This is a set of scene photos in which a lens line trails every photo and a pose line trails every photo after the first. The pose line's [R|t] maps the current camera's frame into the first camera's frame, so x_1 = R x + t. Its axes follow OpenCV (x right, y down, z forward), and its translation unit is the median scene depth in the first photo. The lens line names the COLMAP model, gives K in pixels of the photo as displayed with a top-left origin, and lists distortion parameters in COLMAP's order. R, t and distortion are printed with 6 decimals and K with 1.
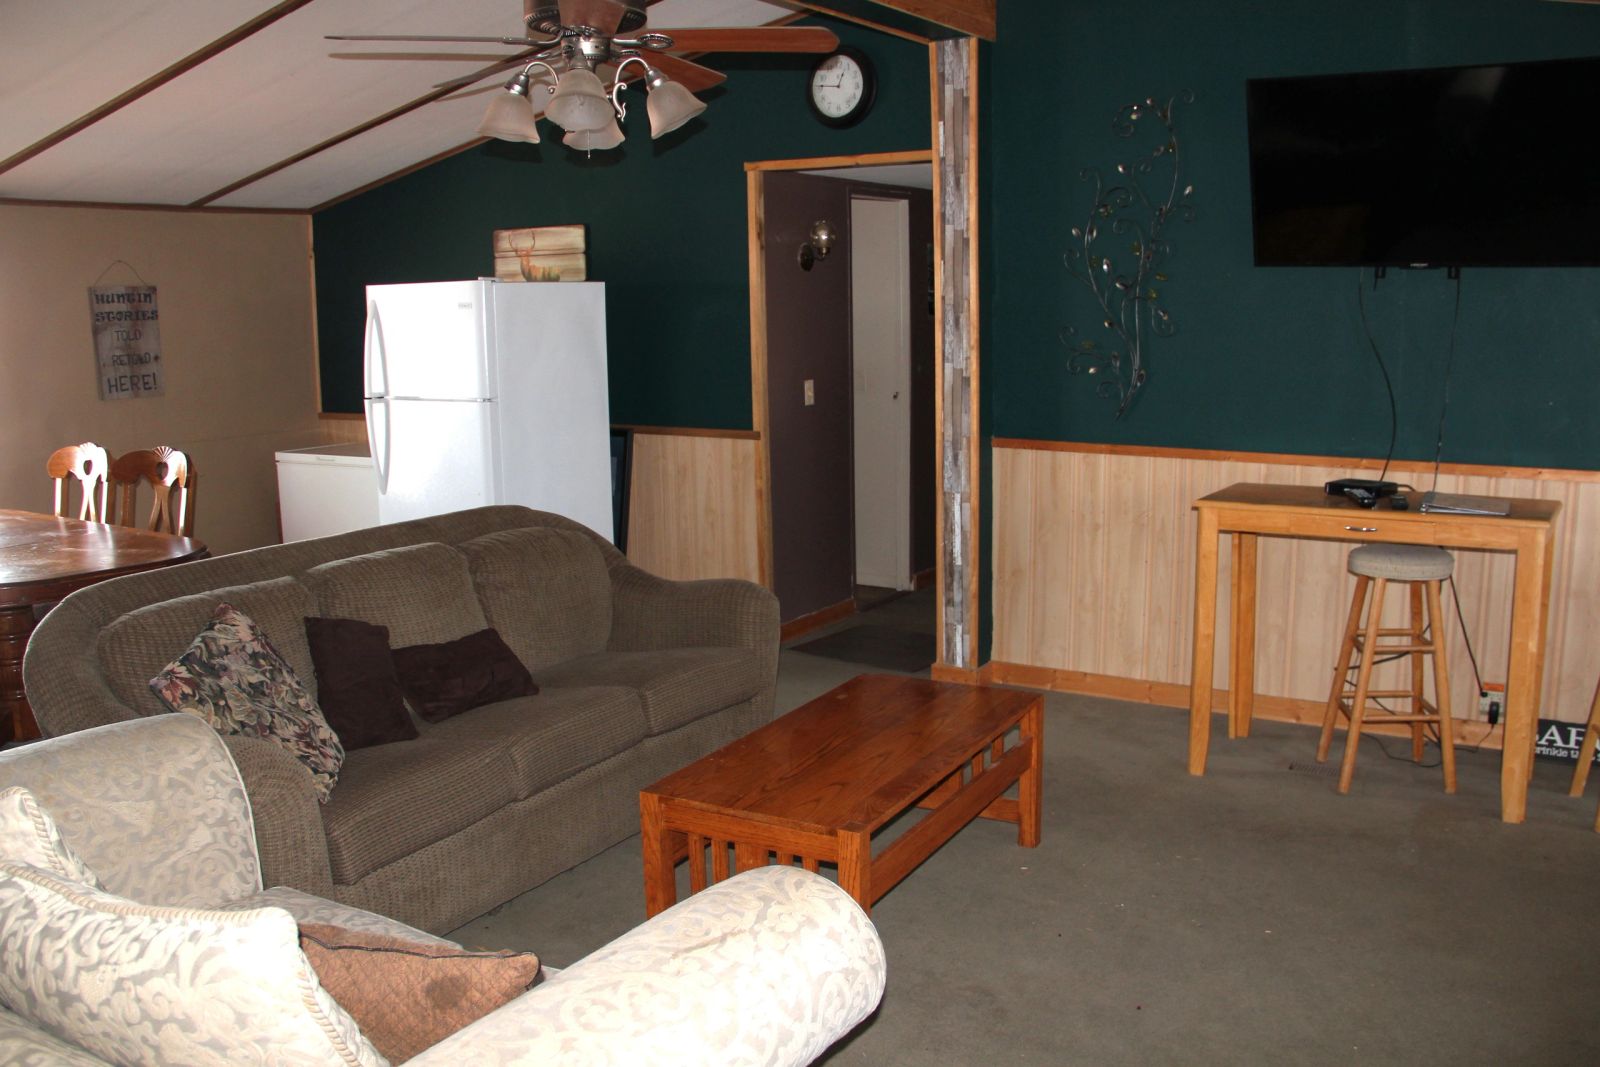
lens RADIAL K [[1343.4, 0, 799.0], [0, 1343.4, 536.0], [0, 0, 1]] dist [-0.129845, 0.019604]
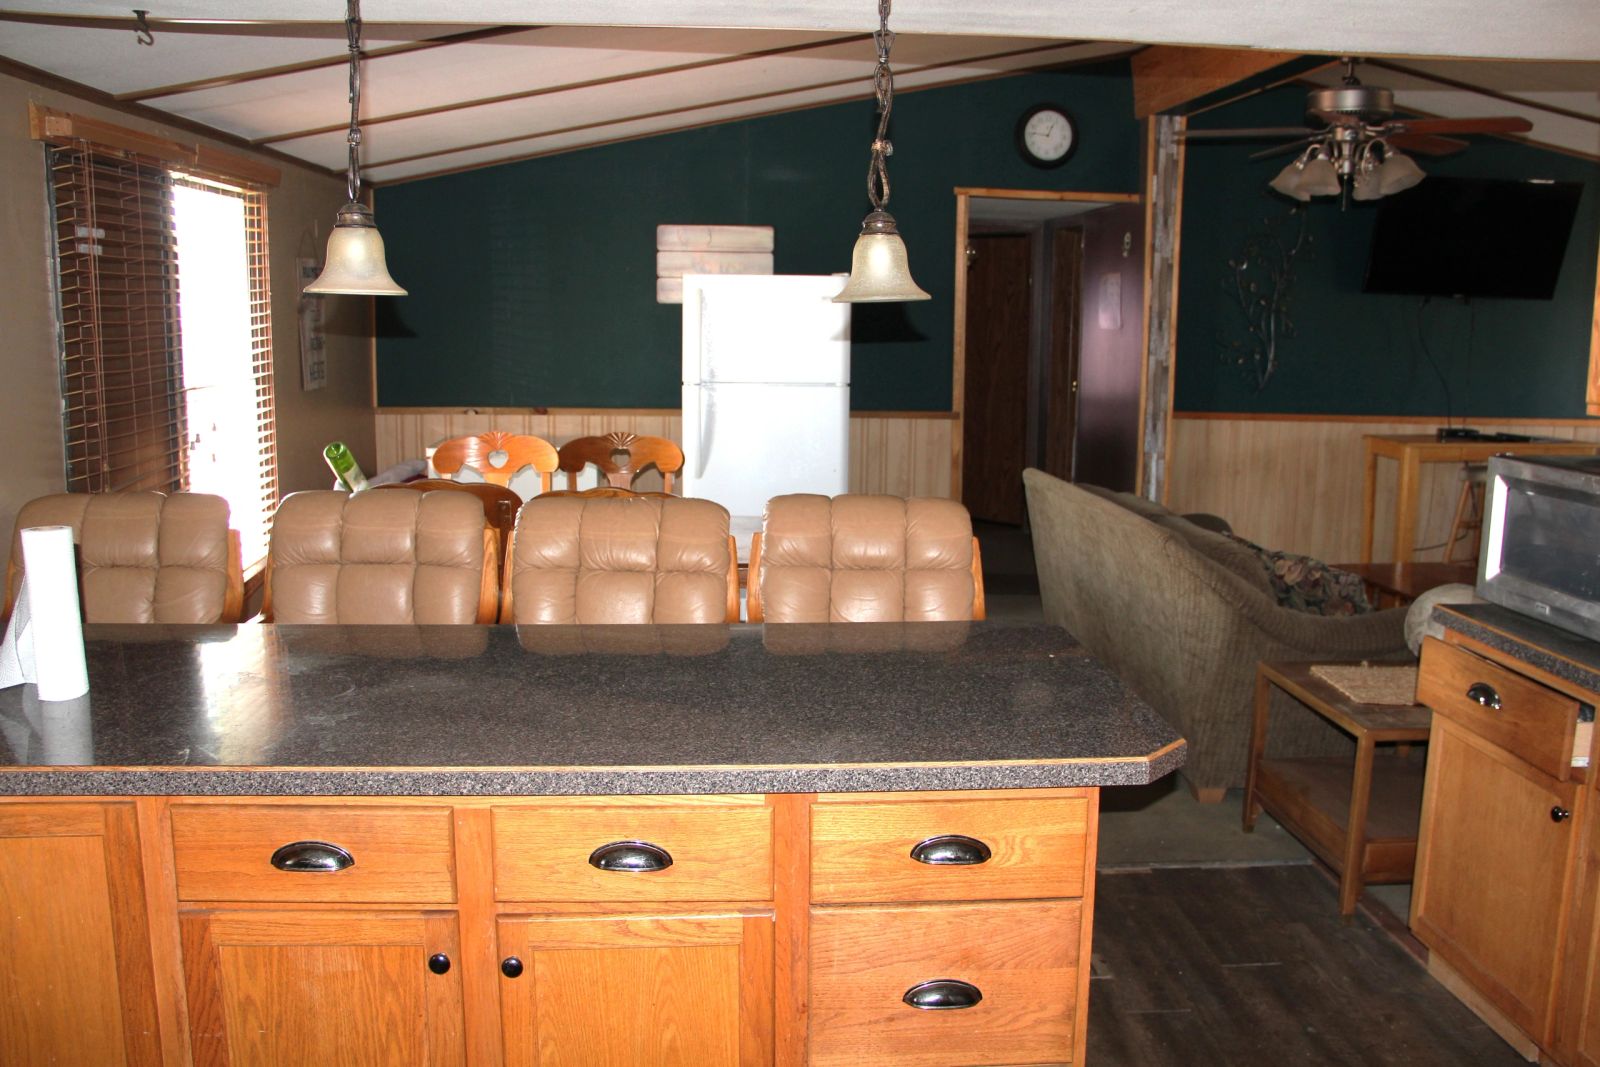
lens RADIAL K [[1343.4, 0, 804.0], [0, 1343.4, 530.8], [0, 0, 1]] dist [-0.129845, 0.019604]
pose [[0.810606, -0.071269, 0.581239, -0.970939], [0.075560, 0.996999, 0.016870, -0.003664], [-0.580697, 0.030243, 0.813558, 0.129554]]
